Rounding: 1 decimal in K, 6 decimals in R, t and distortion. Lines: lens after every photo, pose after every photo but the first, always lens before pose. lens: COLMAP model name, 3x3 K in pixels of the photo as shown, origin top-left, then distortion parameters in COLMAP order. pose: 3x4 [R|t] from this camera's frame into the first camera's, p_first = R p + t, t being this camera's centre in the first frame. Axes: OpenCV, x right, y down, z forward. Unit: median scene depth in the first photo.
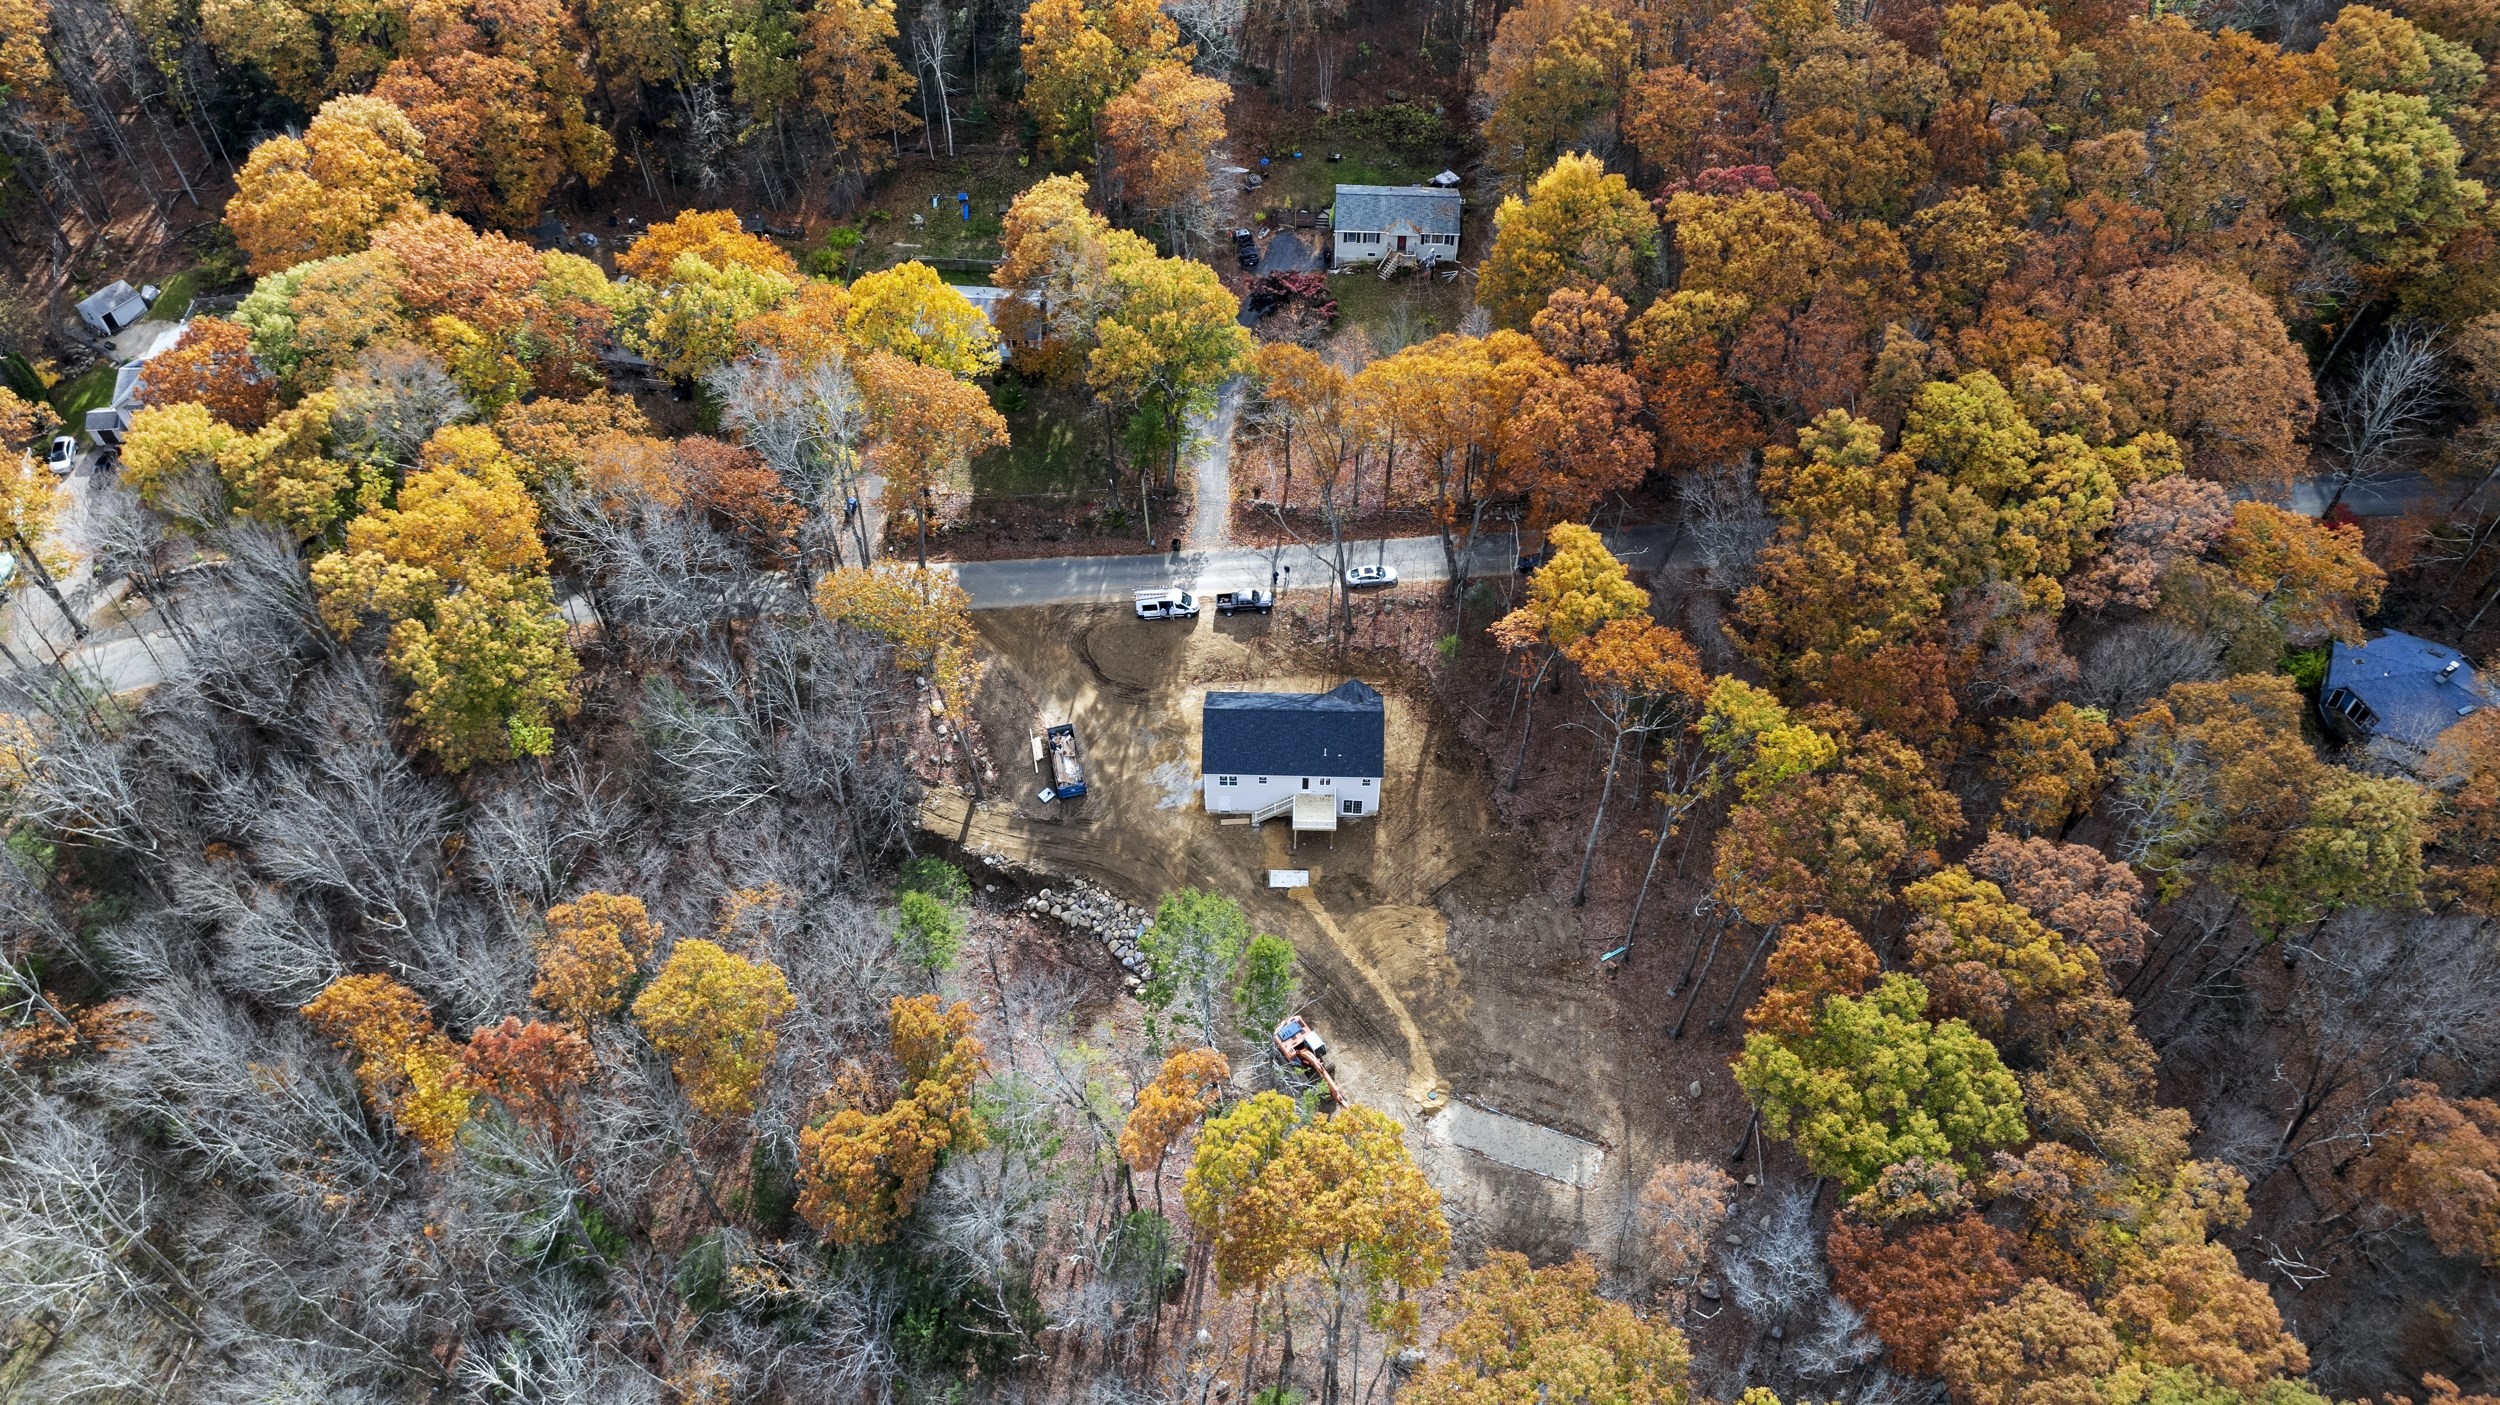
lens RADIAL K [[1750.7, 0, 1263.4], [0, 1750.7, 697.3], [0, 0, 1]] dist [-0.016466, 0.004679]
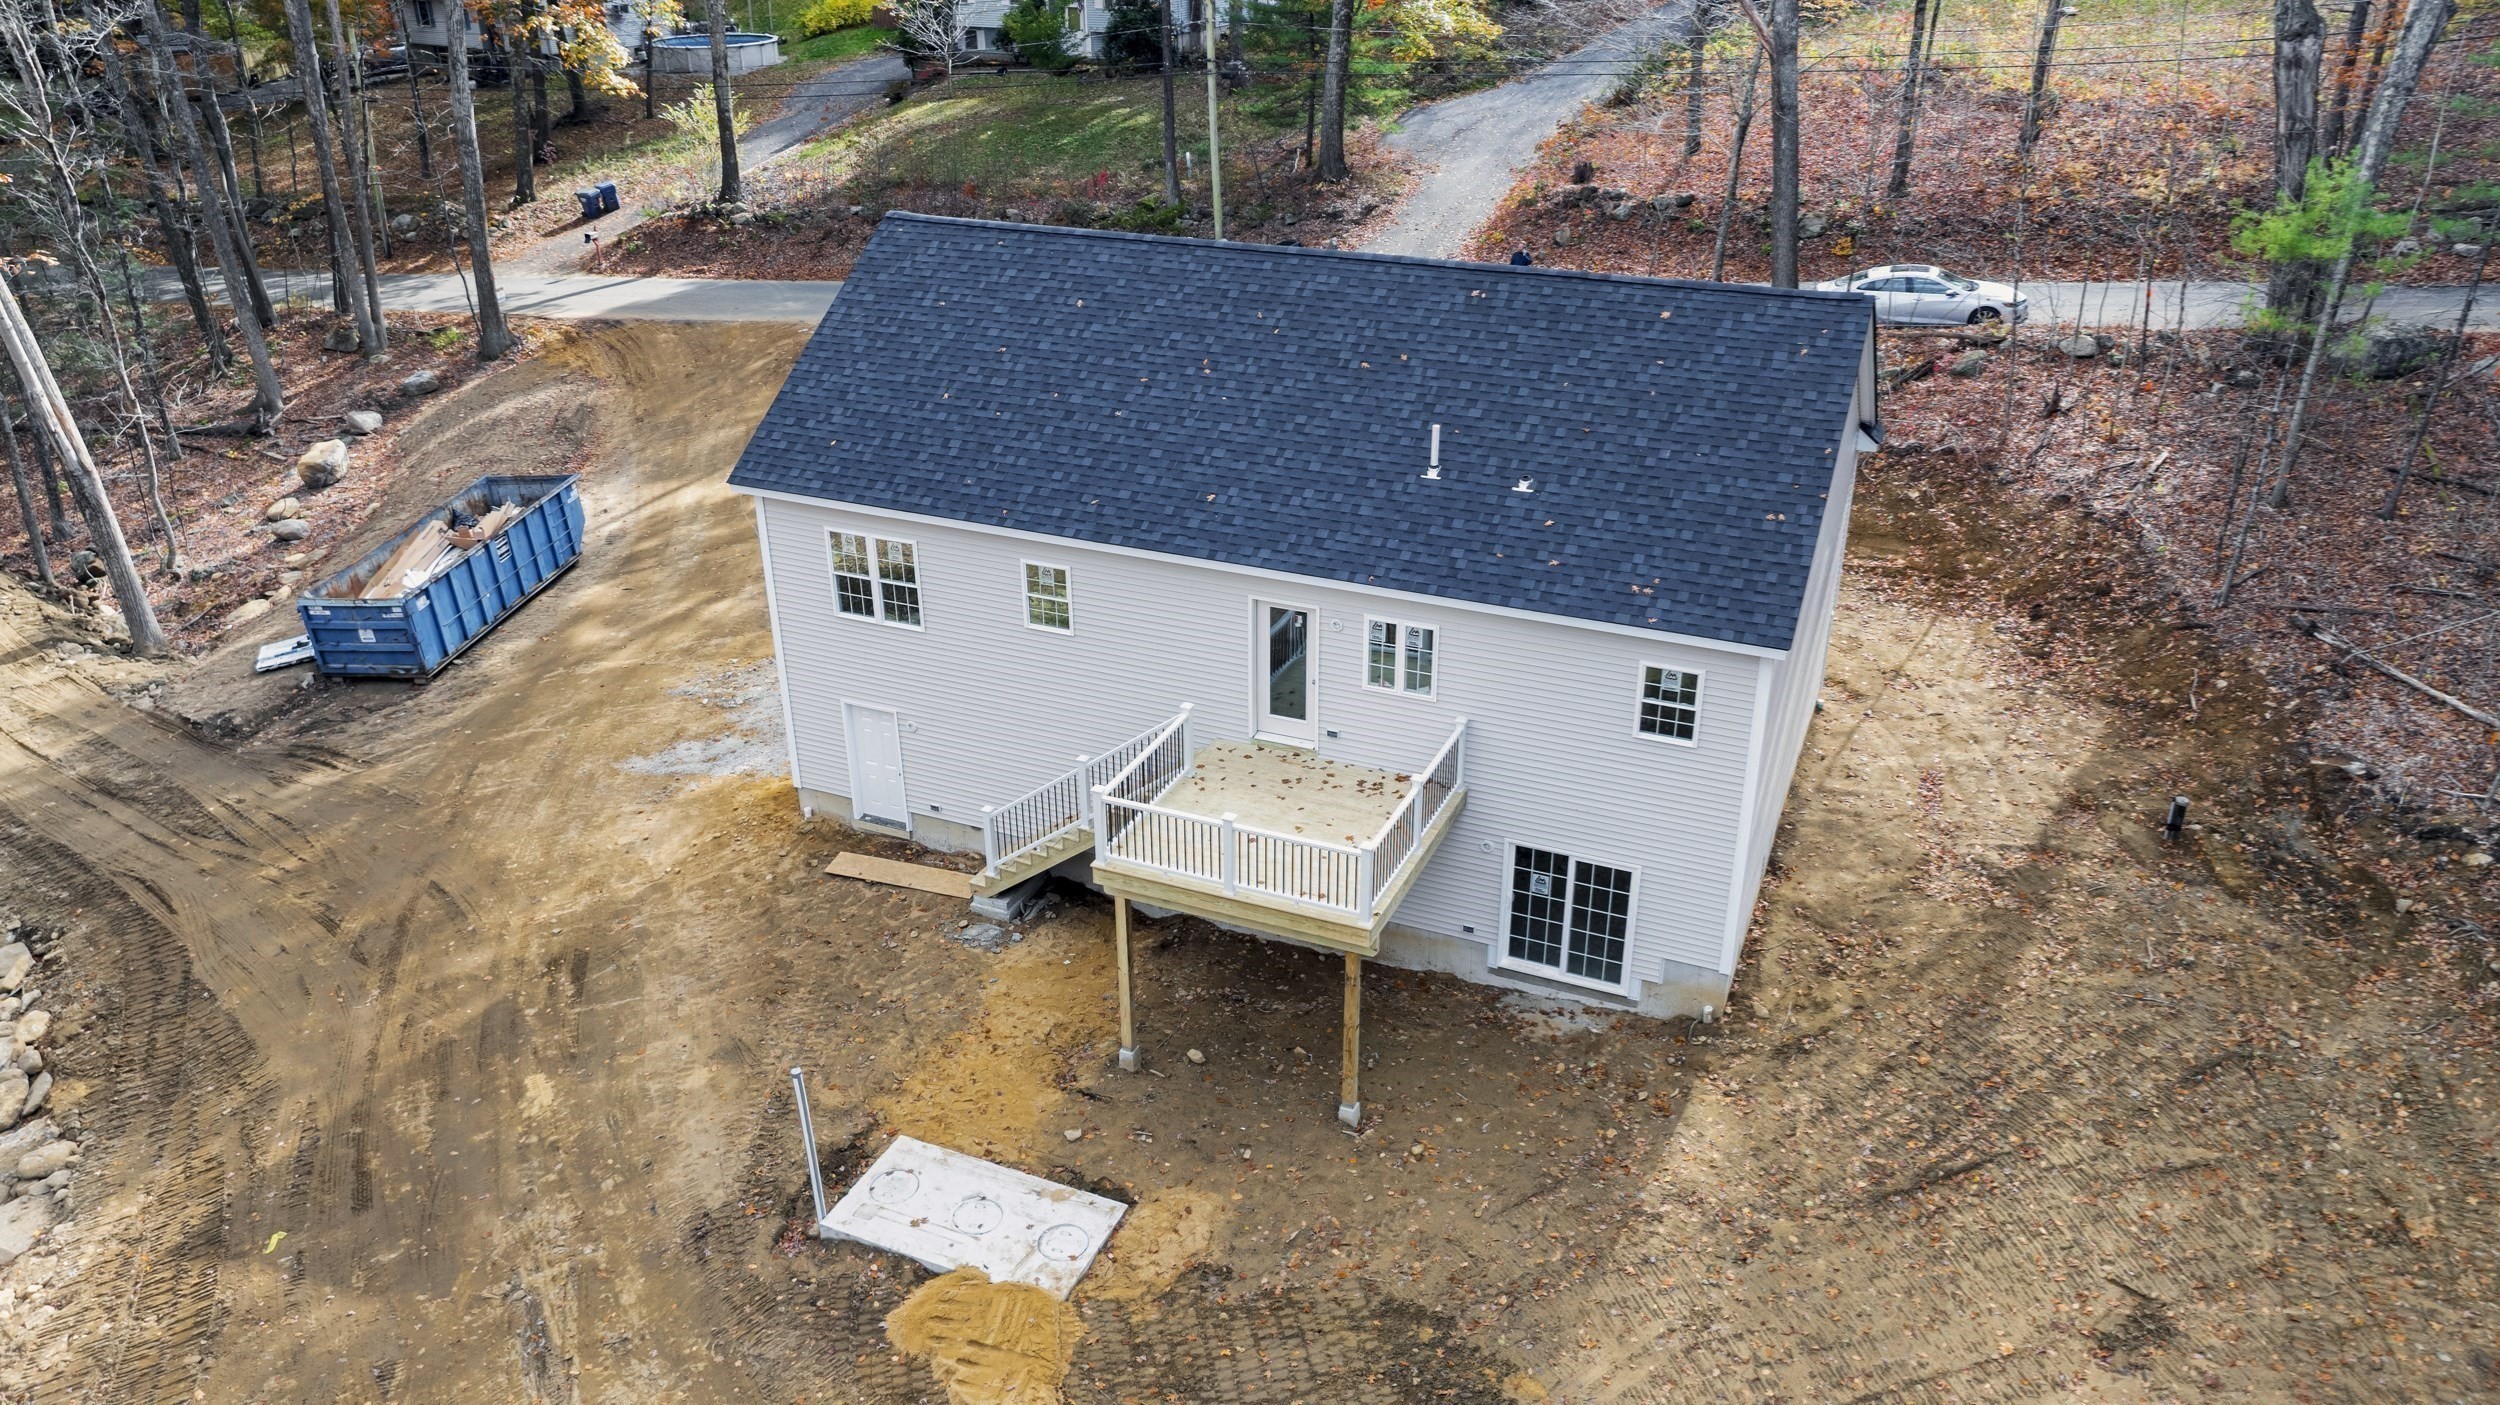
lens RADIAL K [[1750.7, 0, 1263.4], [0, 1750.7, 697.3], [0, 0, 1]] dist [-0.016466, 0.004679]
pose [[0.926860, 0.155662, -0.341613, 0.077345], [-0.274420, 0.901892, -0.333592, 0.106215], [0.256171, 0.402939, 0.878645, 0.863952]]
